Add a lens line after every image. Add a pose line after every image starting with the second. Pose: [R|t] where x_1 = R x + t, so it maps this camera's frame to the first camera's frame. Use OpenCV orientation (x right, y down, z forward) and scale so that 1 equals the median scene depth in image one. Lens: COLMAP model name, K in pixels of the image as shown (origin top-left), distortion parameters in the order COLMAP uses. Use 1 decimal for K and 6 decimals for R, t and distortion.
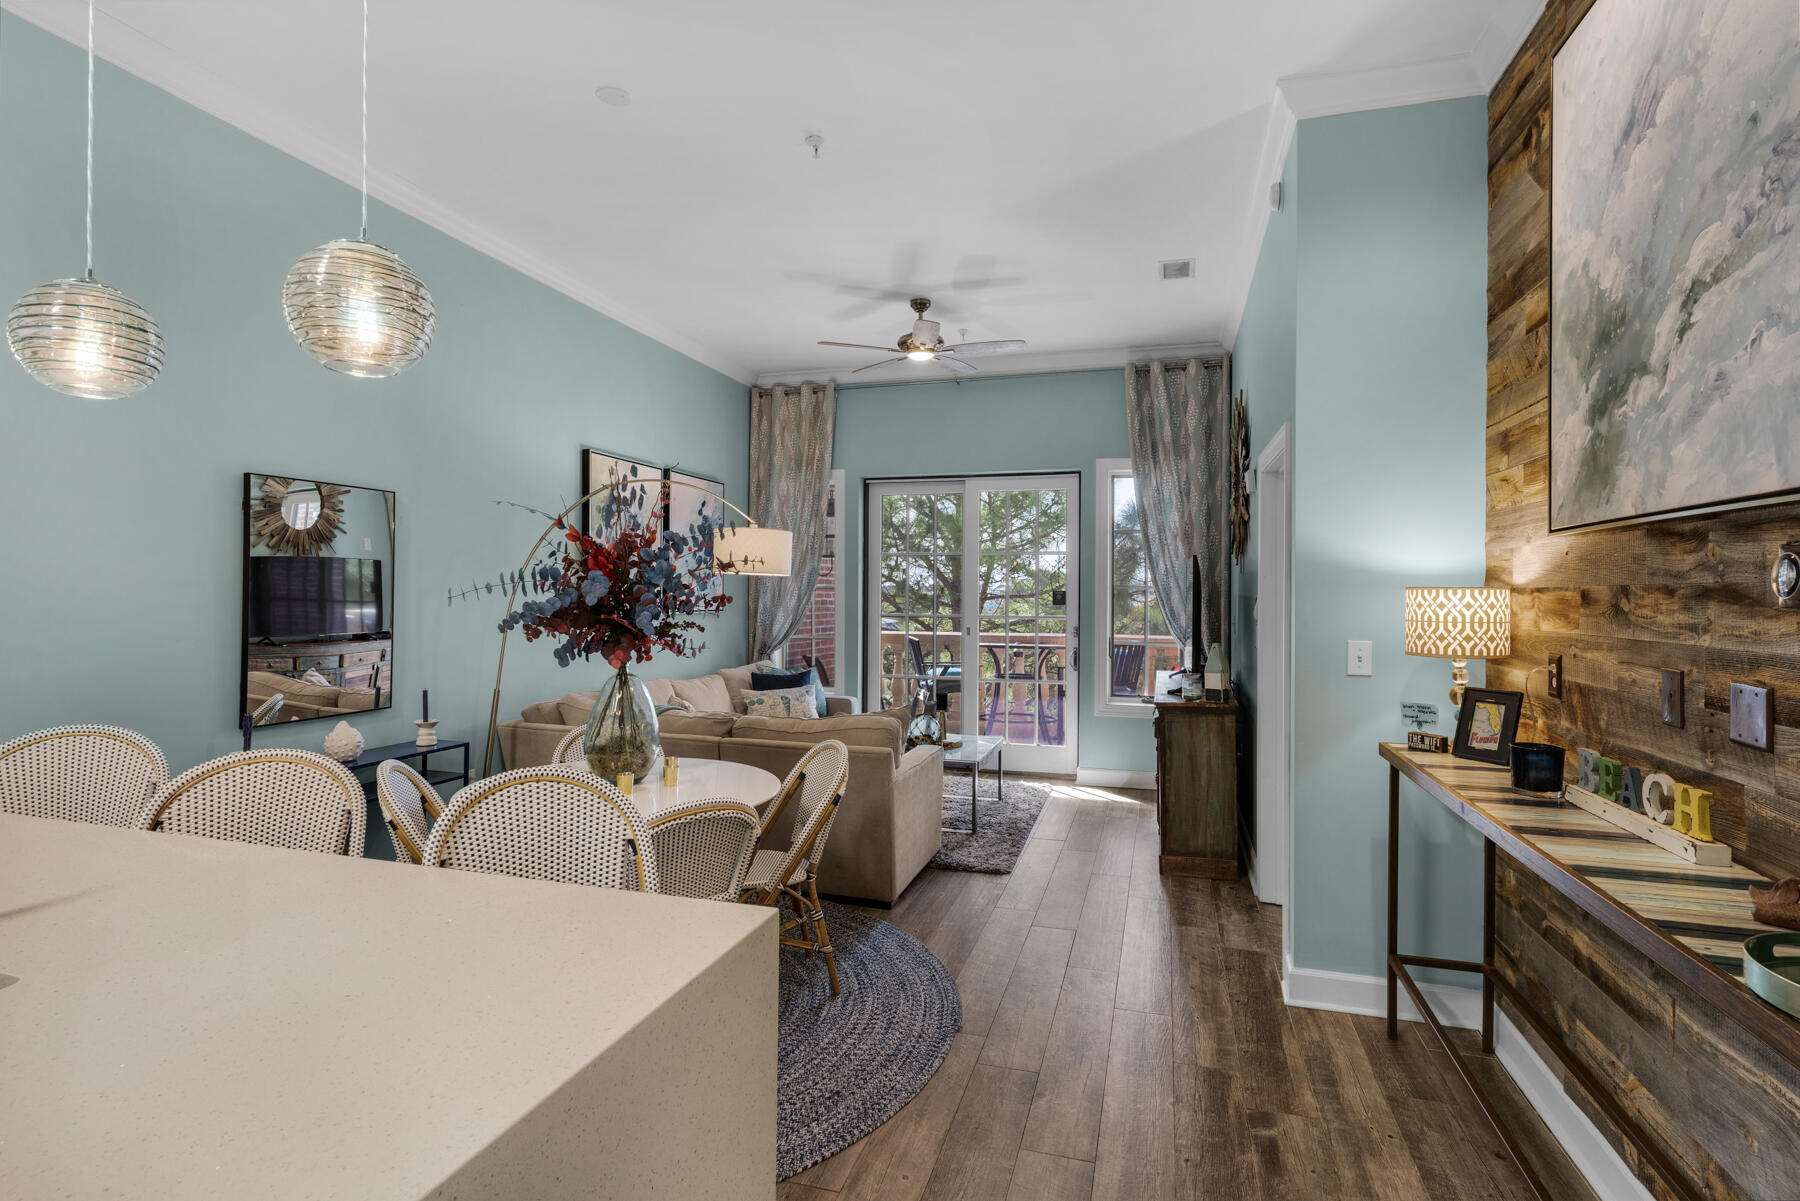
lens RADIAL K [[883.8, 0, 900.1], [0, 883.8, 589.9], [0, 0, 1]] dist [0.001160, -0.000884]
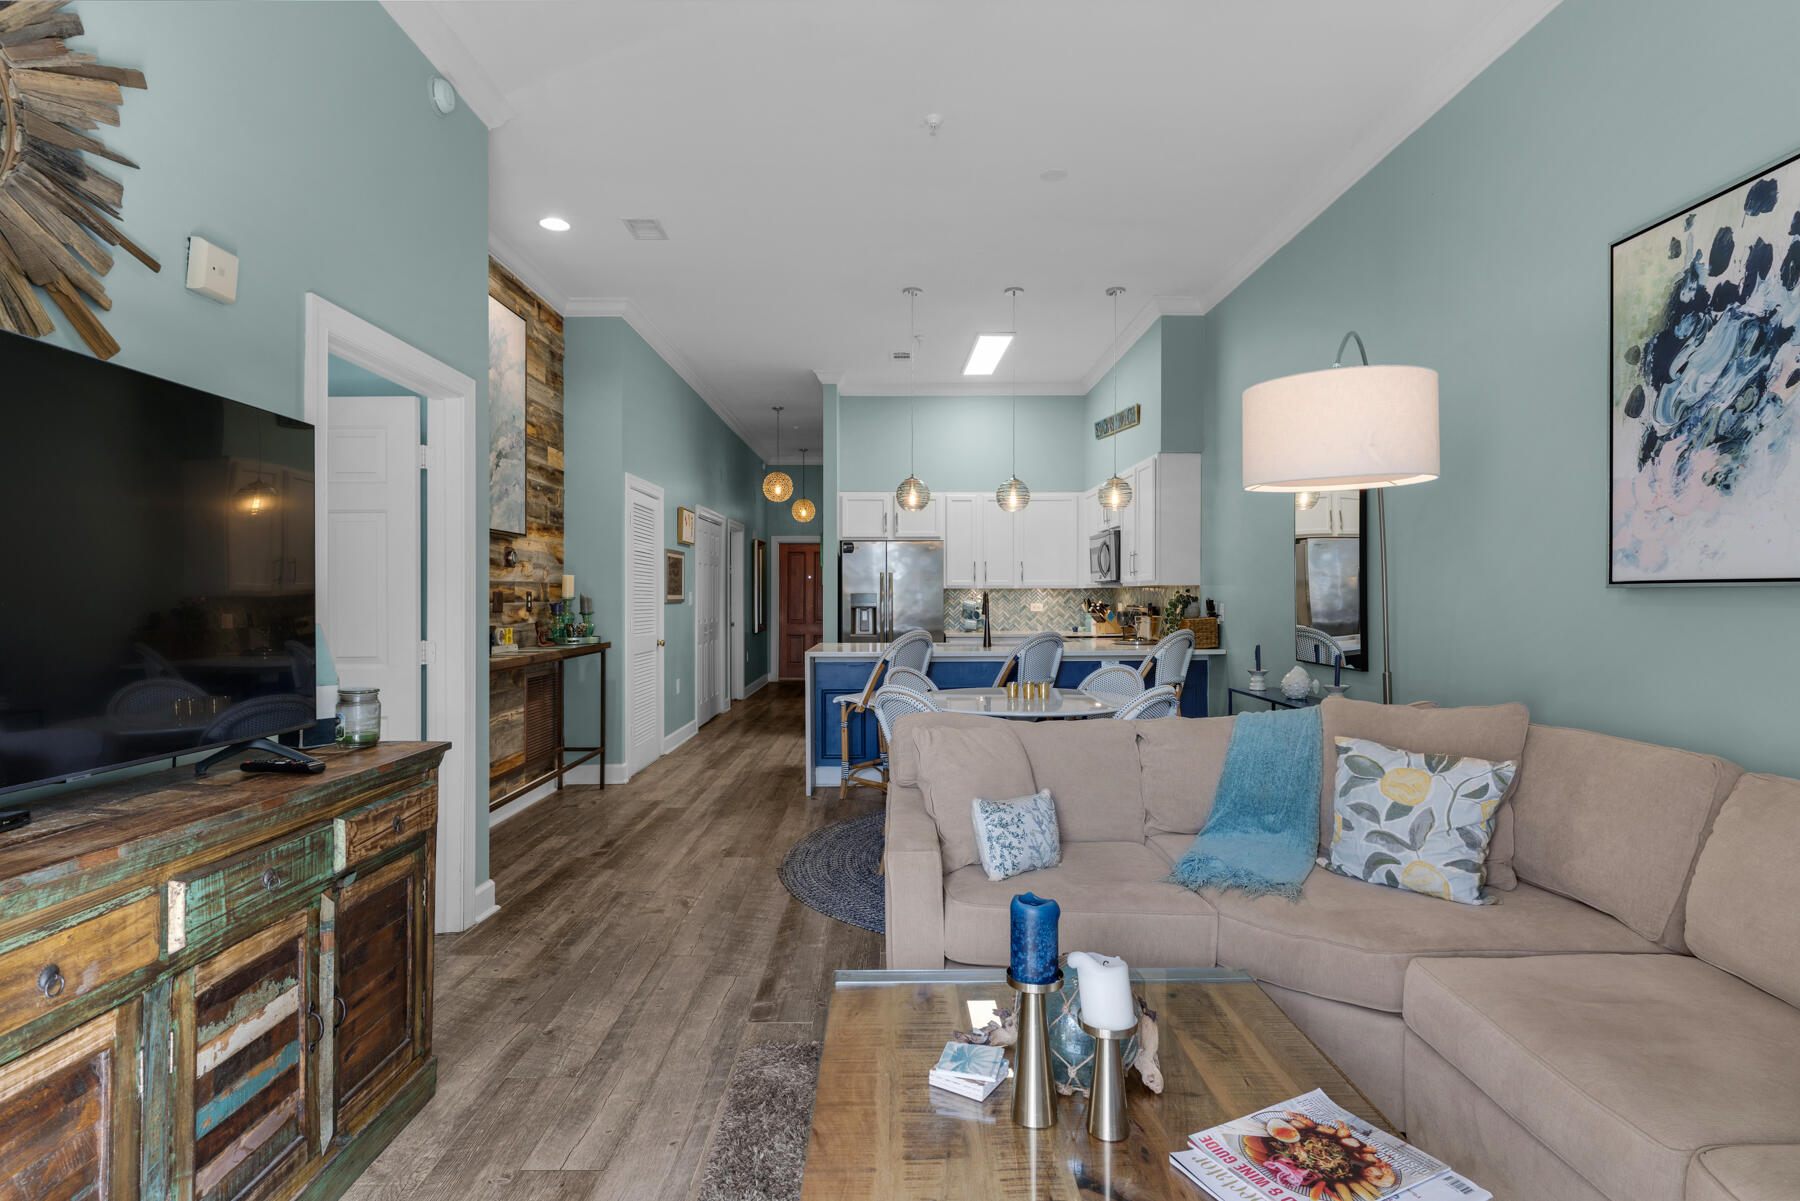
lens RADIAL K [[904.3, 0, 897.1], [0, 904.3, 599.2], [0, 0, 1]] dist [0.005820, -0.001007]
pose [[-0.956761, -0.004258, -0.290845, 0.171898], [-0.004547, 0.999990, 0.000319, 0.039725], [0.290841, 0.001628, -0.956770, 1.364148]]
